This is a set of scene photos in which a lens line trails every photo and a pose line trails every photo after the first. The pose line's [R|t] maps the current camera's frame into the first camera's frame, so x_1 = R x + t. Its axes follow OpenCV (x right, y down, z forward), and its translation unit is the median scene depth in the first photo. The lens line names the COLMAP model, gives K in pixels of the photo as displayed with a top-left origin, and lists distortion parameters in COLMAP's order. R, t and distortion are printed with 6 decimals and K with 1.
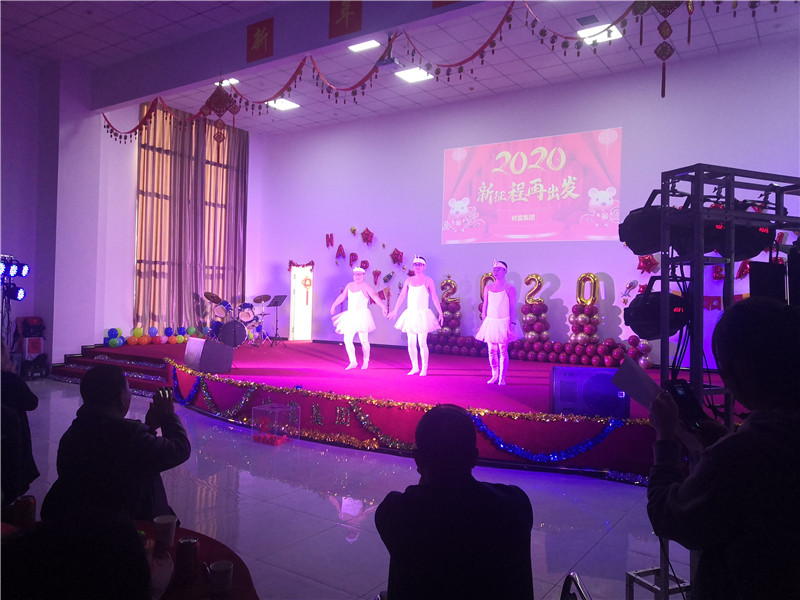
lens RADIAL K [[629.8, 0, 408.1], [0, 629.8, 312.8], [0, 0, 1]] dist [-0.000277, 0.058873]
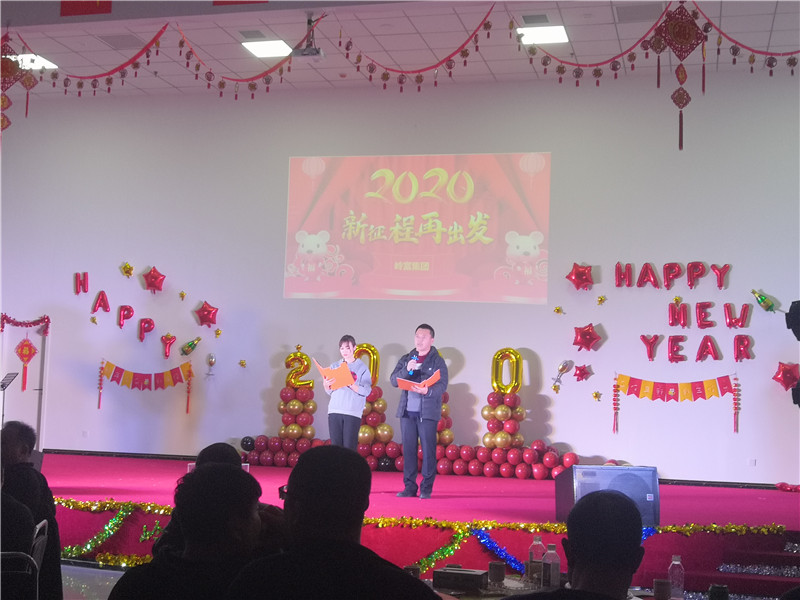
lens RADIAL K [[1112.3, 0, 414.4], [0, 1112.3, 328.1], [0, 0, 1]] dist [0.018750, 0.000000]
pose [[0.942421, 0.030247, 0.333060, -0.235591], [-0.005948, 0.997260, -0.073736, 0.007689], [-0.334377, 0.067510, 0.940018, -0.154732]]
